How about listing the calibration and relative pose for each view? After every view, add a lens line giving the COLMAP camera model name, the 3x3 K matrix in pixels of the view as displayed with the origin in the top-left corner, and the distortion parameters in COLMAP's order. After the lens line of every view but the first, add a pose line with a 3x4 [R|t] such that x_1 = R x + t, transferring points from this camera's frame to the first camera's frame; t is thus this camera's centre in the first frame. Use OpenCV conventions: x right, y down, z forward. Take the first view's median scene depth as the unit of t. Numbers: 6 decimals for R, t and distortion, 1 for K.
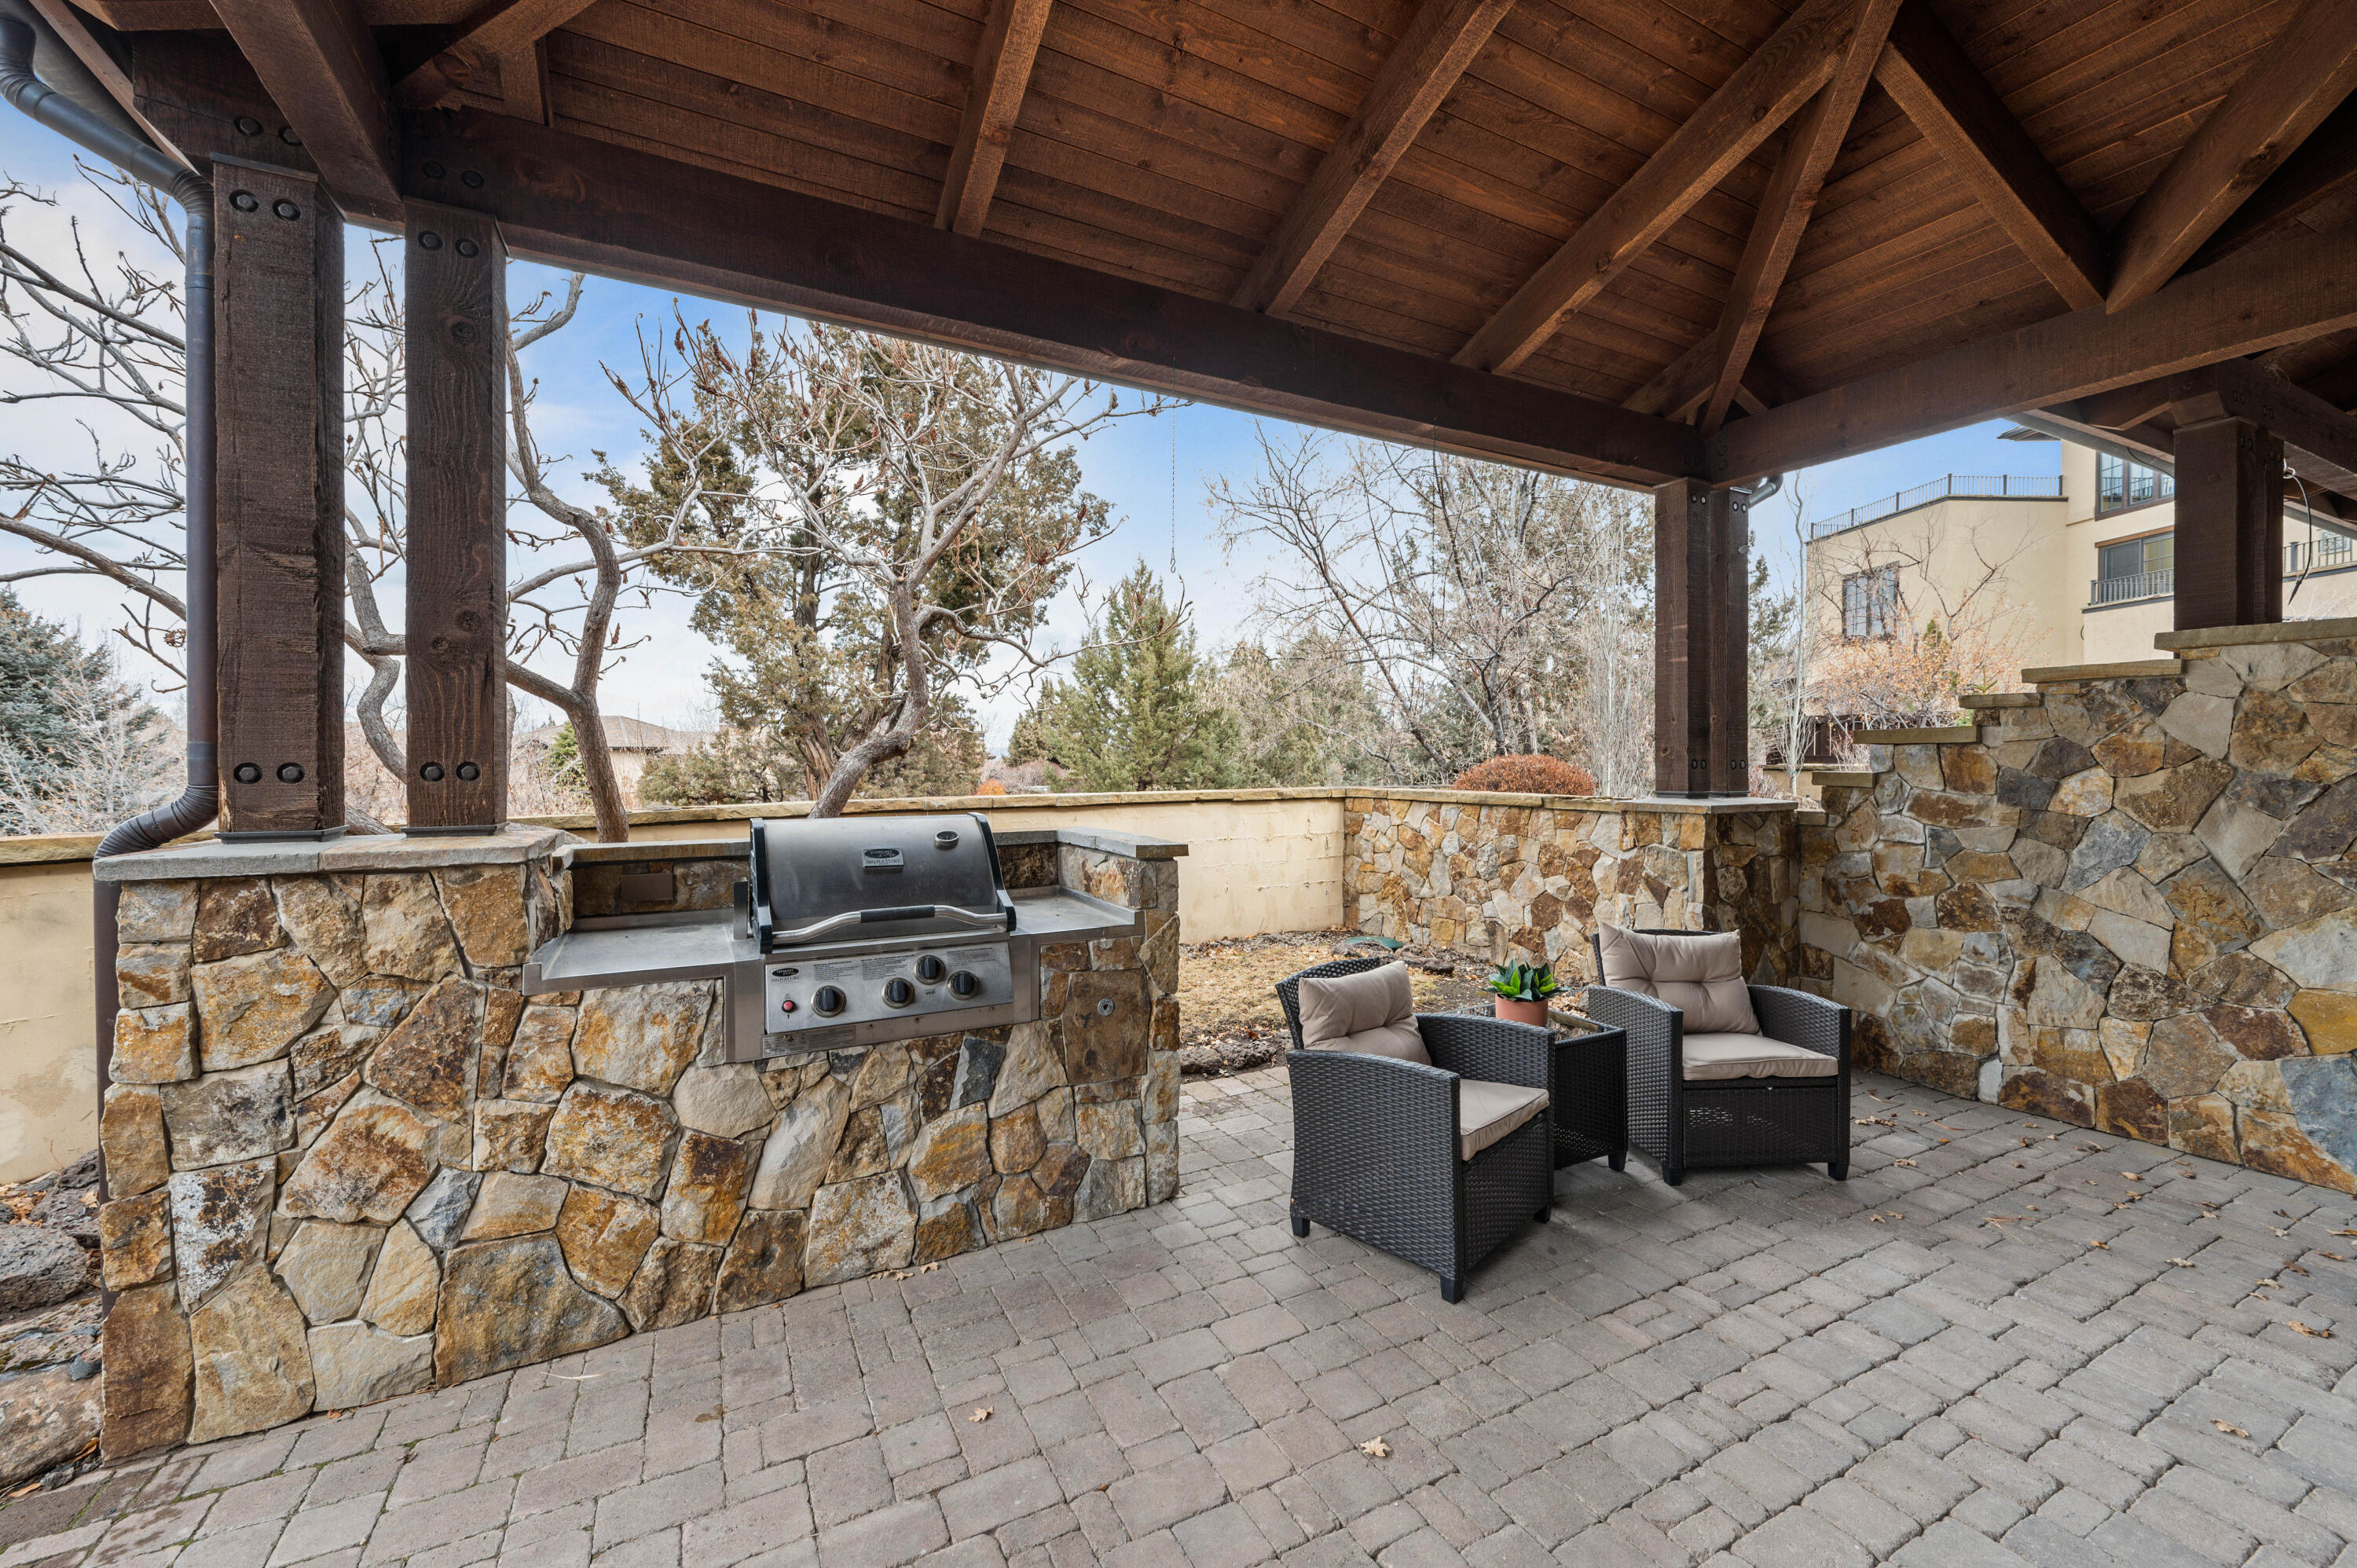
lens RADIAL K [[932.0, 0, 1191.3], [0, 932.0, 760.8], [0, 0, 1]] dist [0.002788, -0.002254]
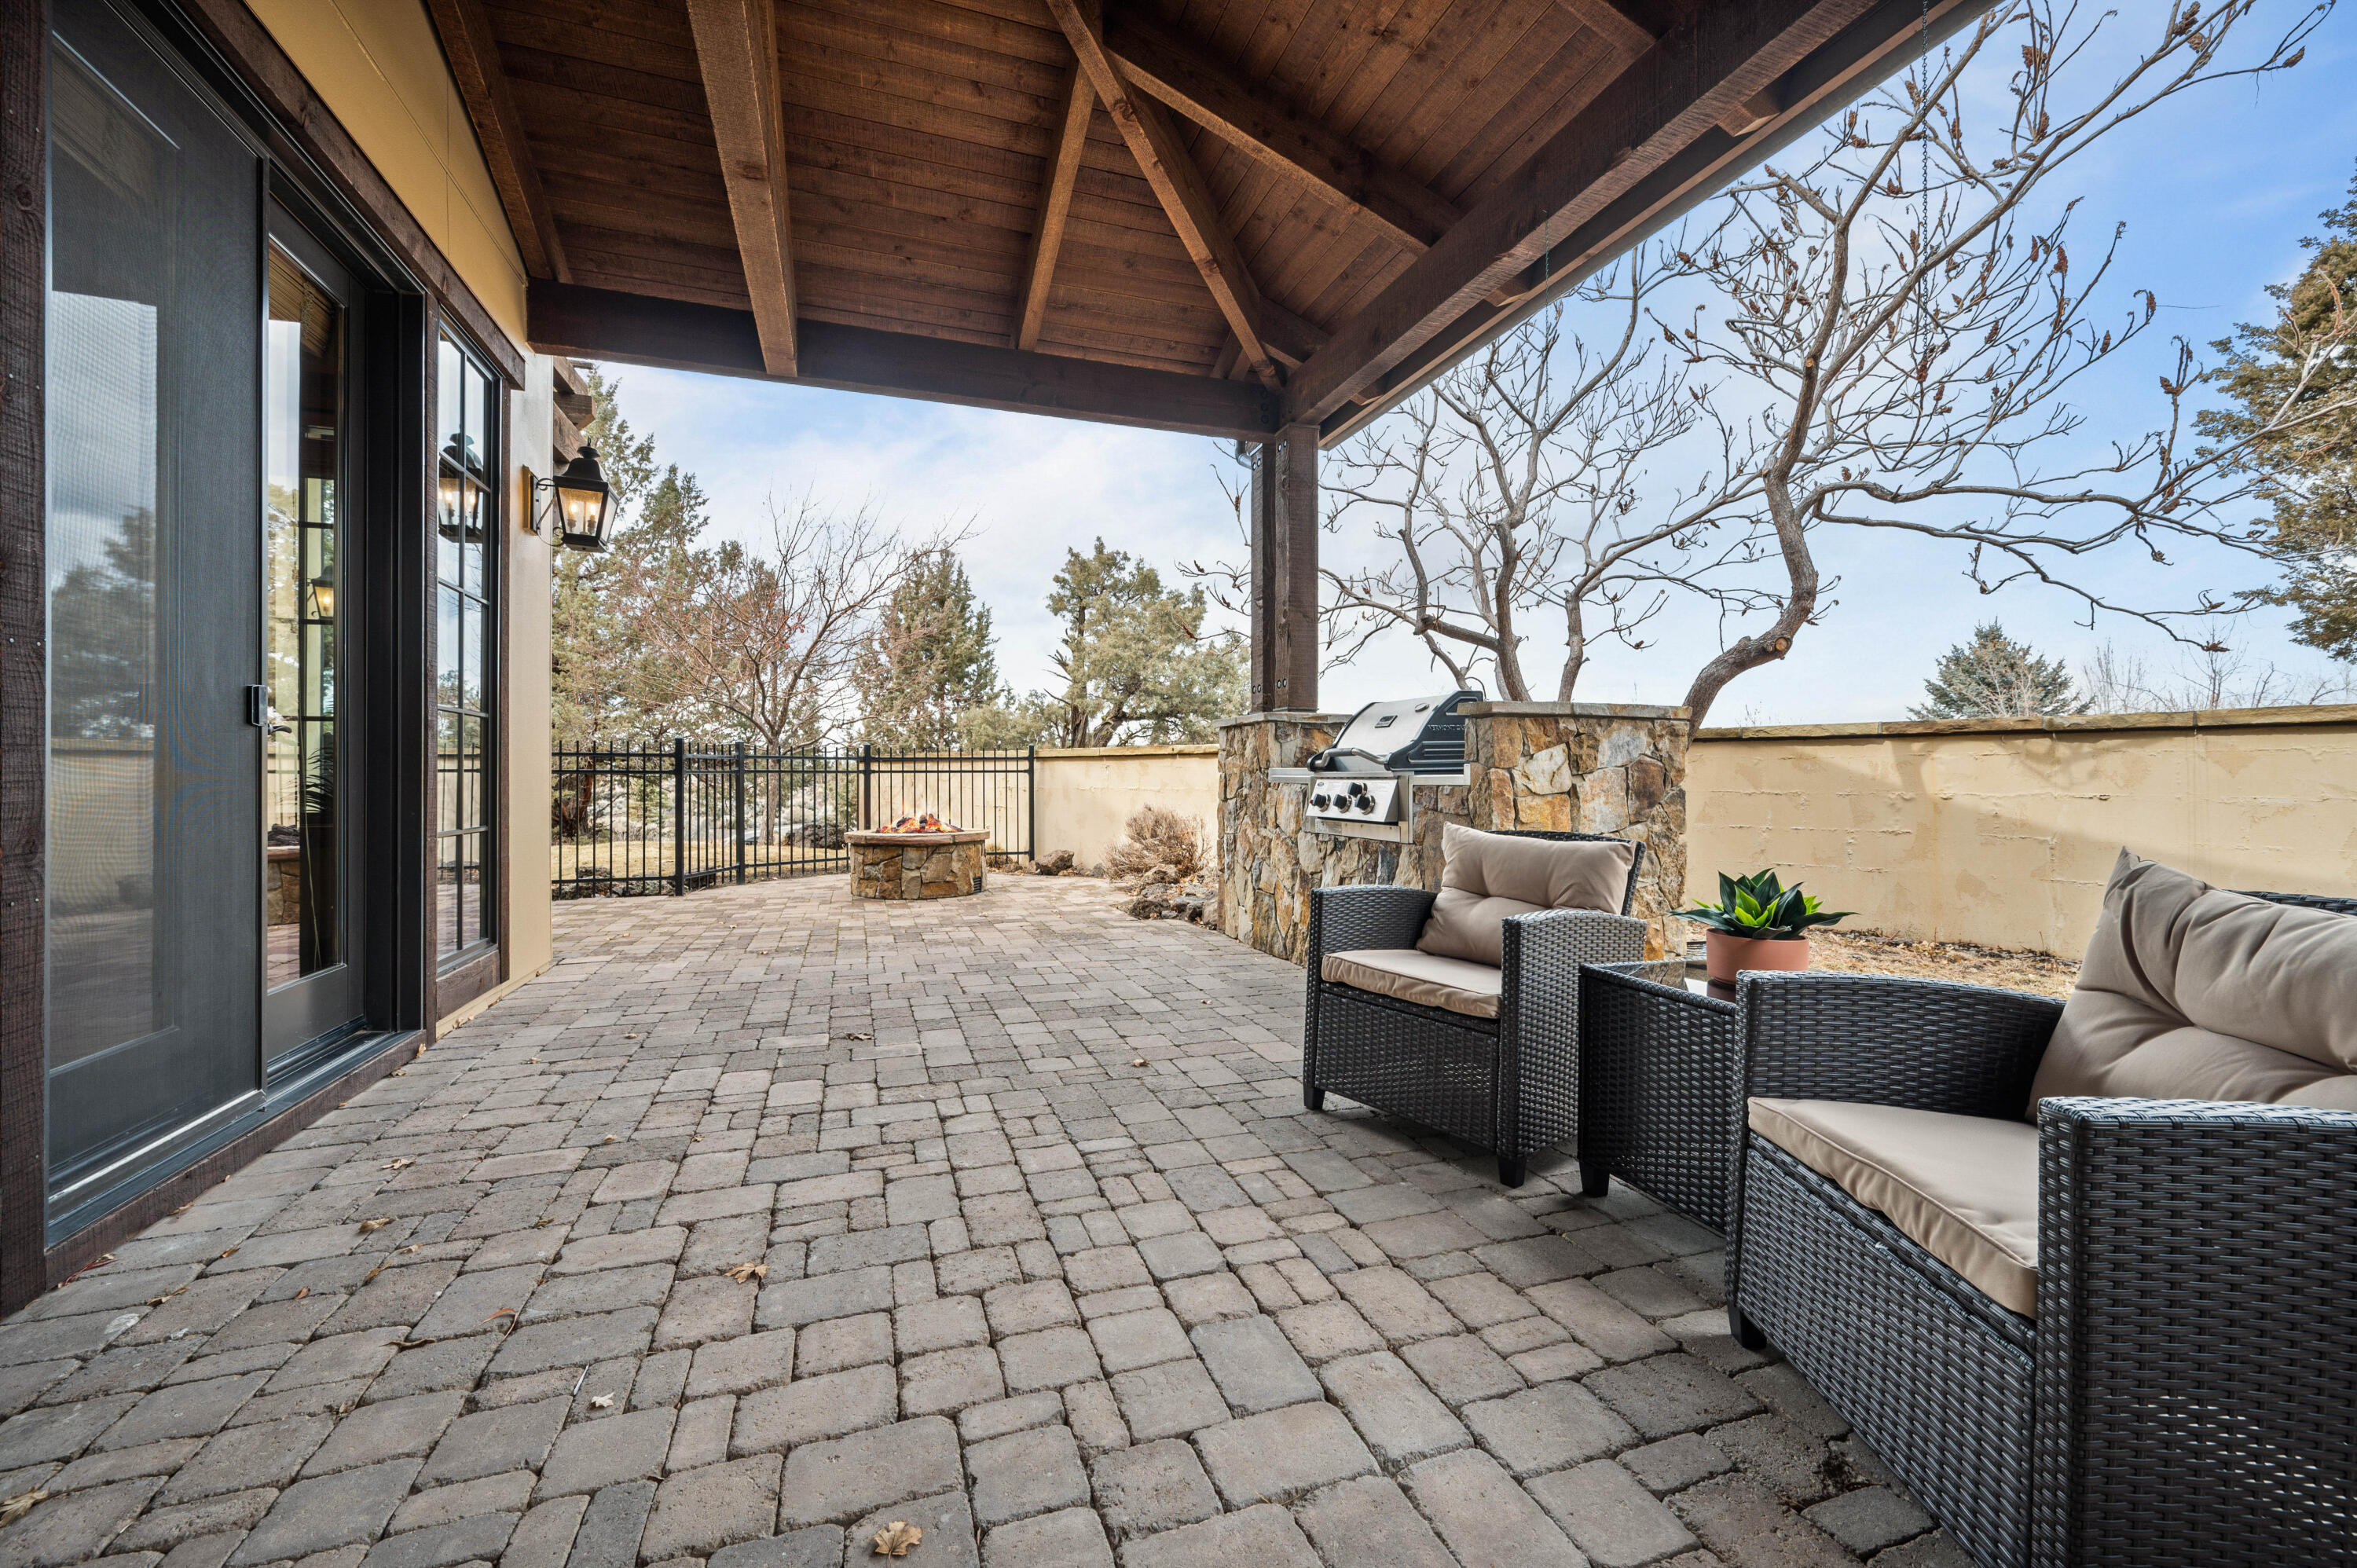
lens RADIAL K [[932.0, 0, 1159.4], [0, 932.0, 784.2], [0, 0, 1]] dist [0.002788, -0.002254]
pose [[-0.164118, 0.006504, -0.986419, 0.924289], [-0.002579, 0.999972, 0.007023, 0.155181], [0.986437, 0.003696, -0.164097, 0.707685]]
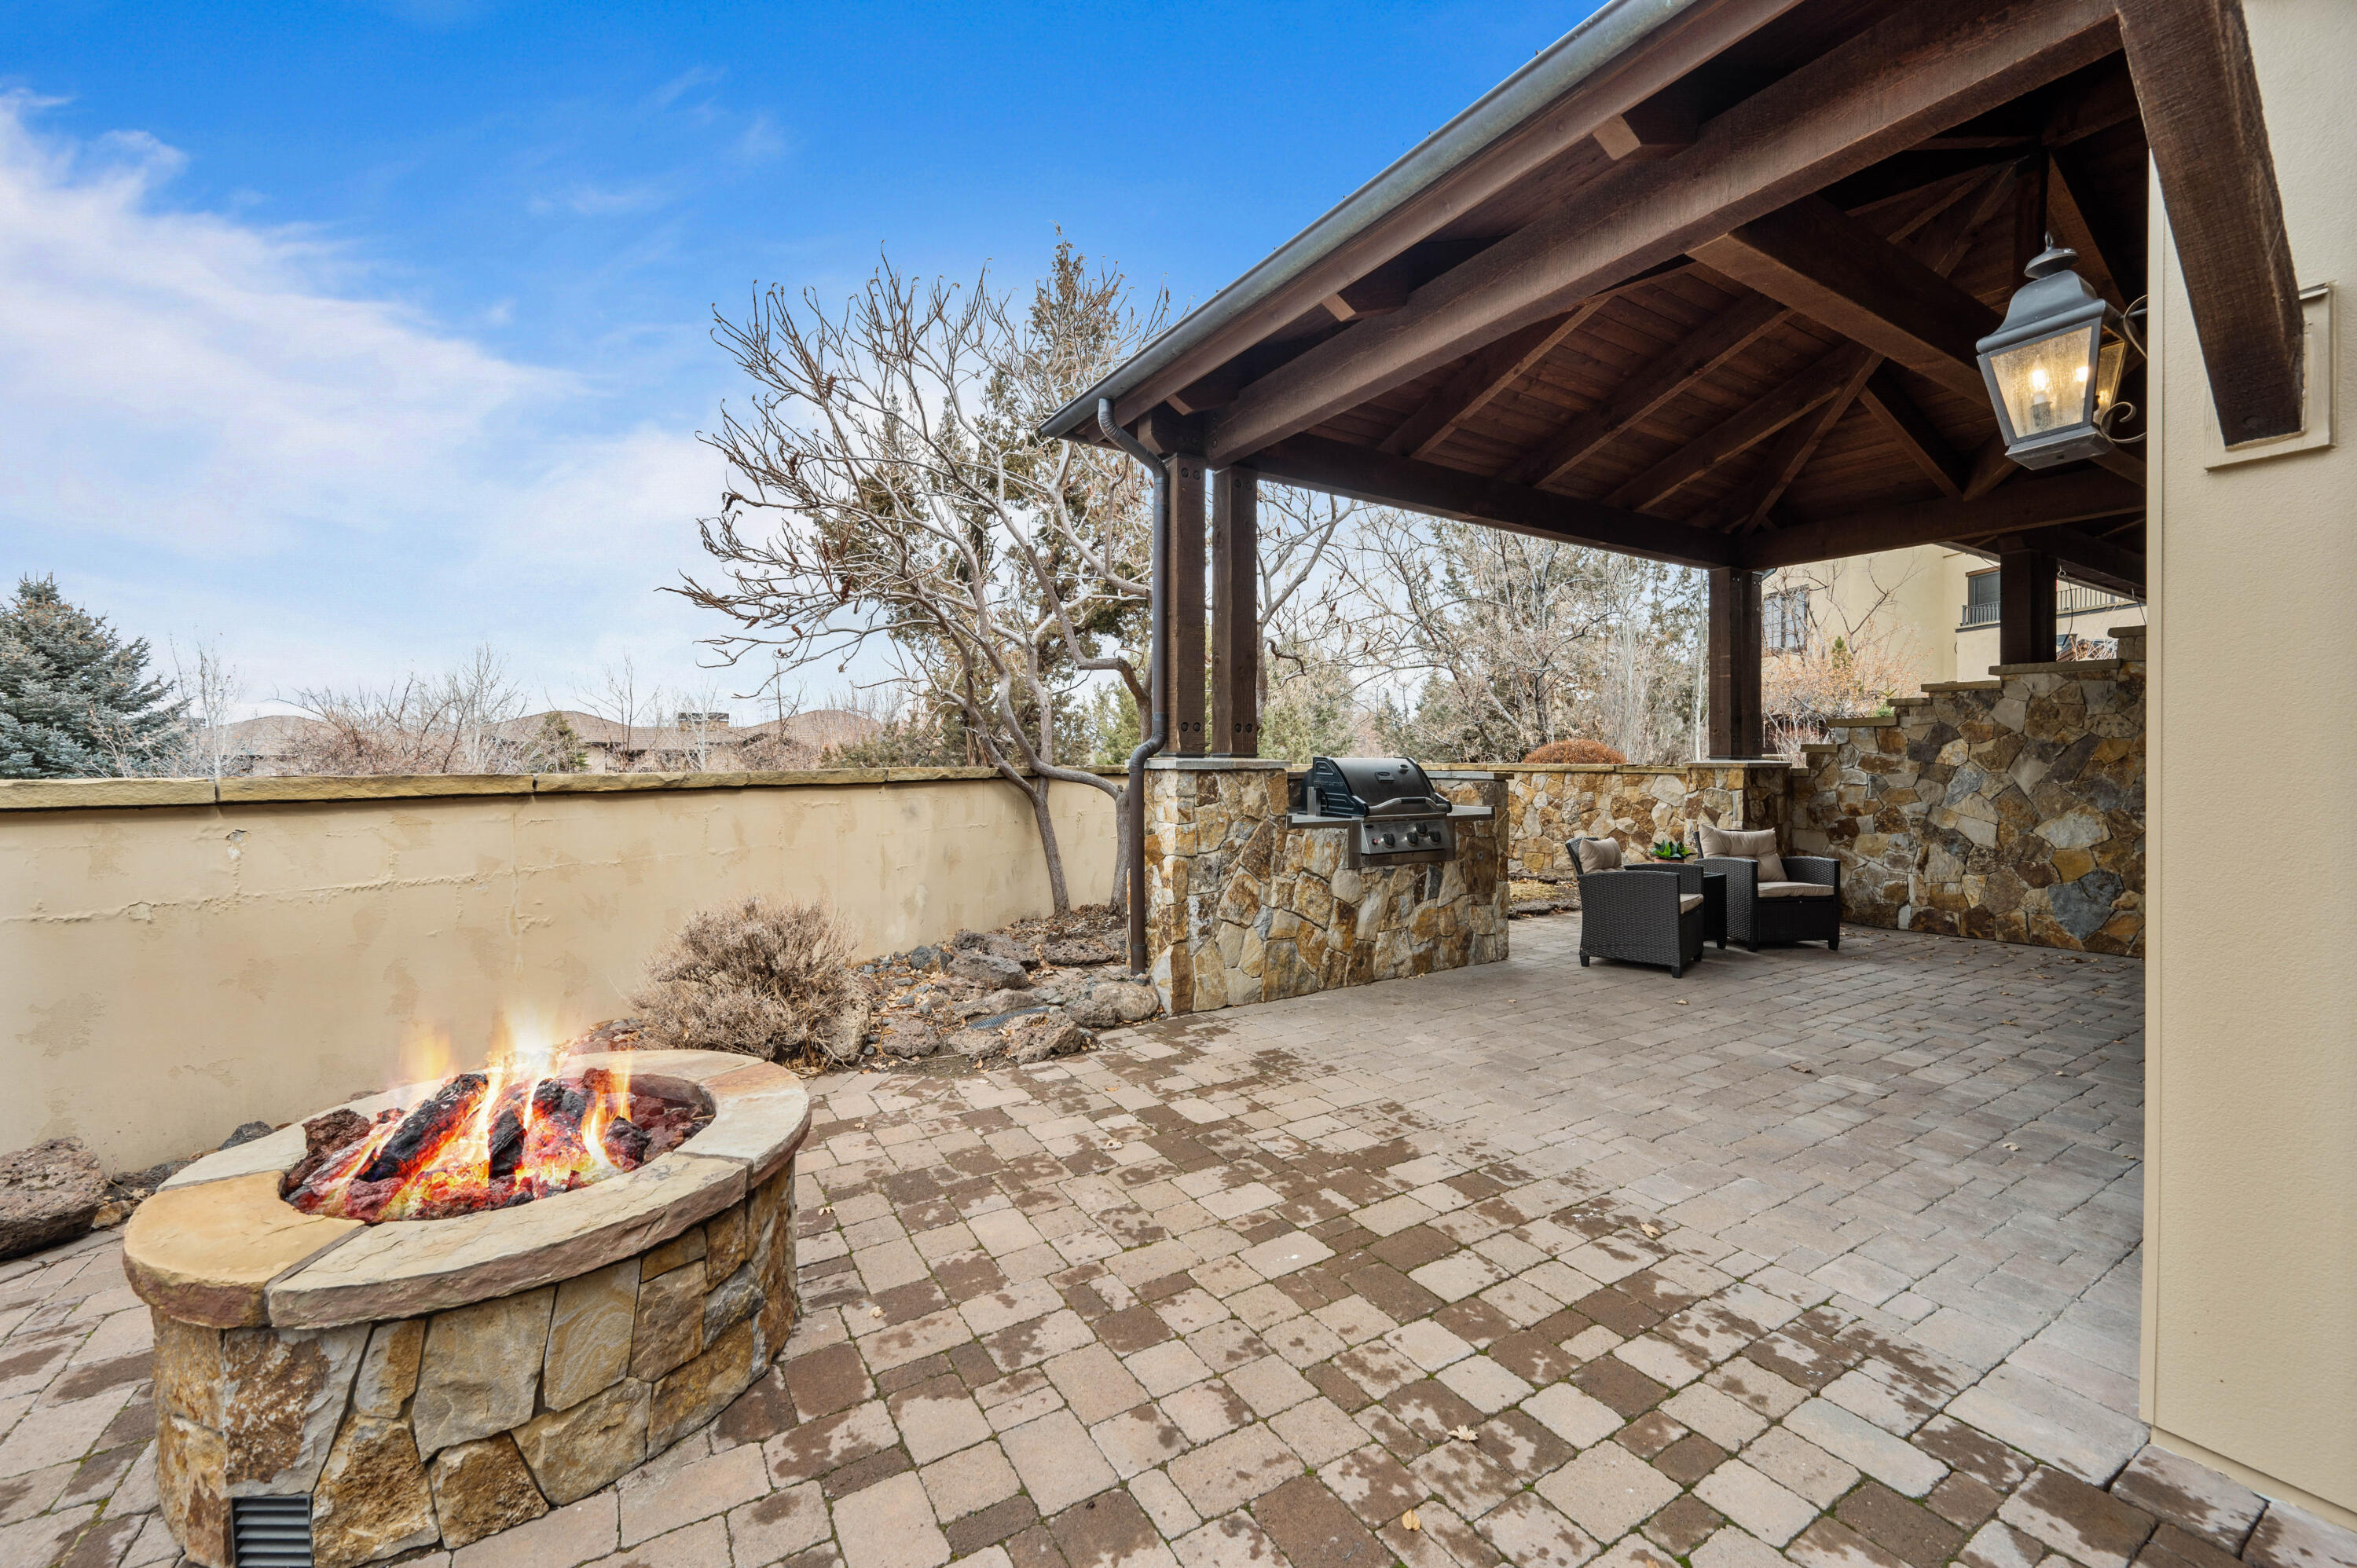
lens RADIAL K [[932.0, 0, 1192.8], [0, 932.0, 755.3], [0, 0, 1]] dist [0.002788, -0.002254]
pose [[0.997151, 0.003058, 0.075372, -0.708236], [-0.002621, 0.999979, -0.005902, 0.058106], [-0.075389, 0.005687, 0.997138, -0.754637]]
